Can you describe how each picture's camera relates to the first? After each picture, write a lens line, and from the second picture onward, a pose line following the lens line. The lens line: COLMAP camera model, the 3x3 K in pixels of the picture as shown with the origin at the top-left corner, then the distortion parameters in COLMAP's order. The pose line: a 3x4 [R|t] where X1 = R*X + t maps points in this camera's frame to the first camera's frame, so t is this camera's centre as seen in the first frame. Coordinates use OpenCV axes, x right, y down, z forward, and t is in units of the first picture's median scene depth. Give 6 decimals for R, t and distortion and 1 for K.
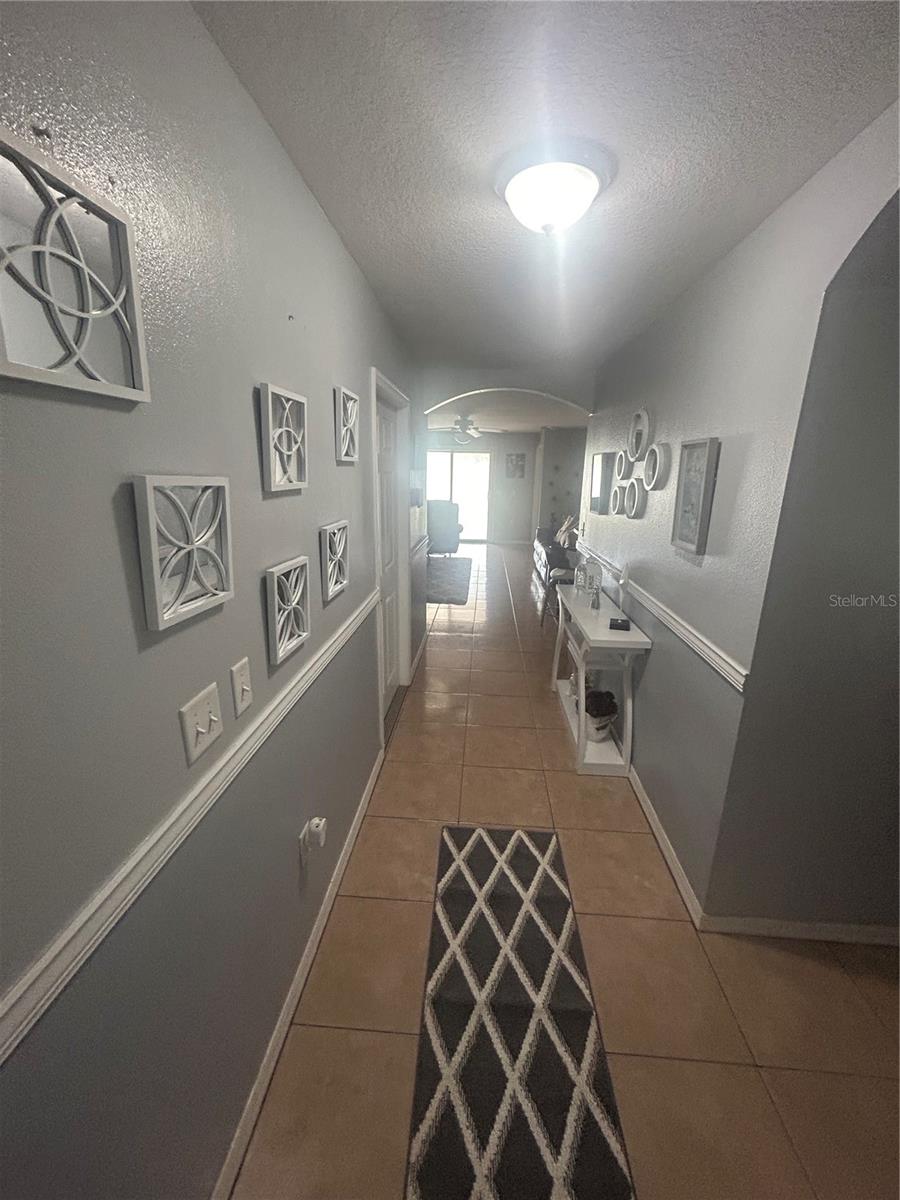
lens RADIAL K [[480.7, 0, 448.4], [0, 480.7, 605.1], [0, 0, 1]] dist [0.000837, 0.000006]
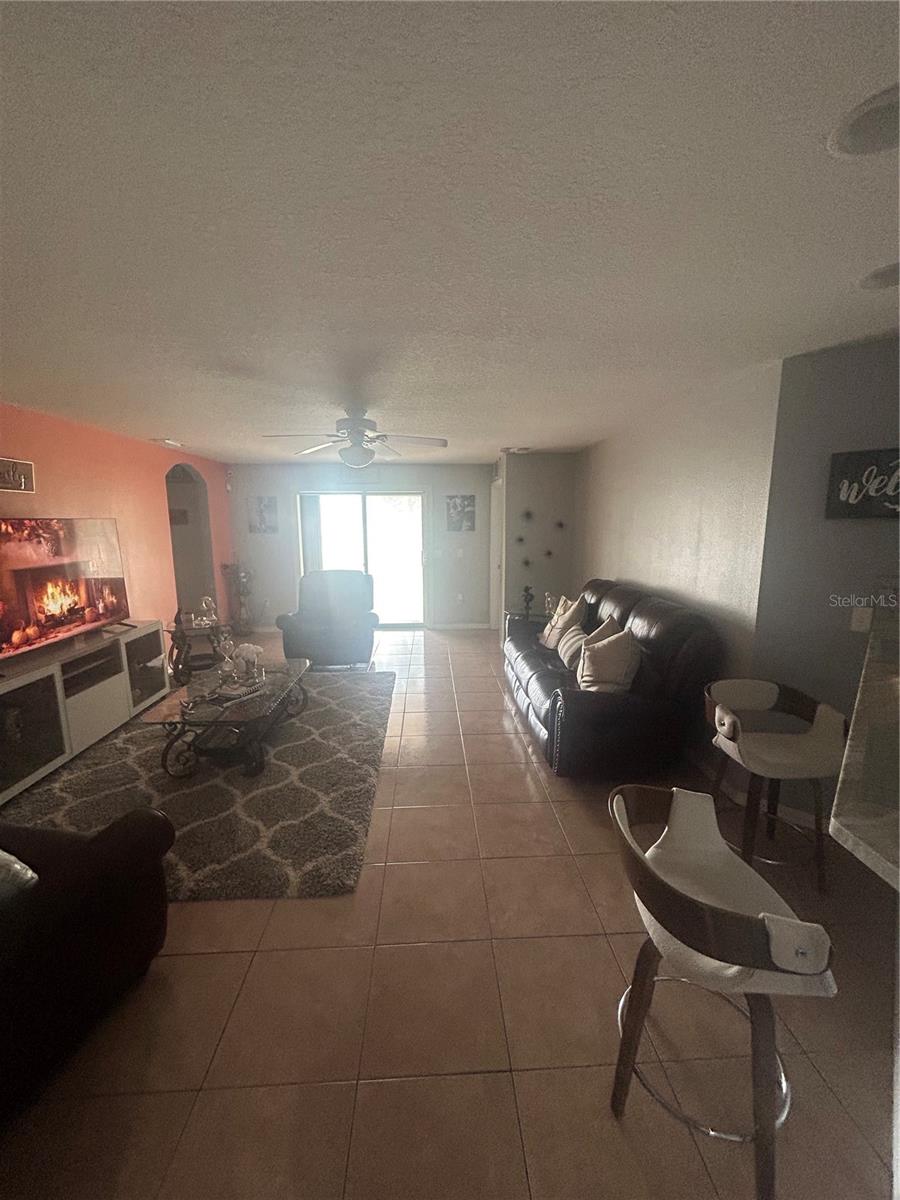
lens RADIAL K [[480.7, 0, 451.8], [0, 480.7, 600.0], [0, 0, 1]] dist [0.000837, 0.000006]
pose [[0.992296, -0.035133, 0.118804, 0.044174], [0.048016, 0.993059, -0.107374, -0.101569], [-0.114206, 0.112252, 0.987095, 0.365489]]
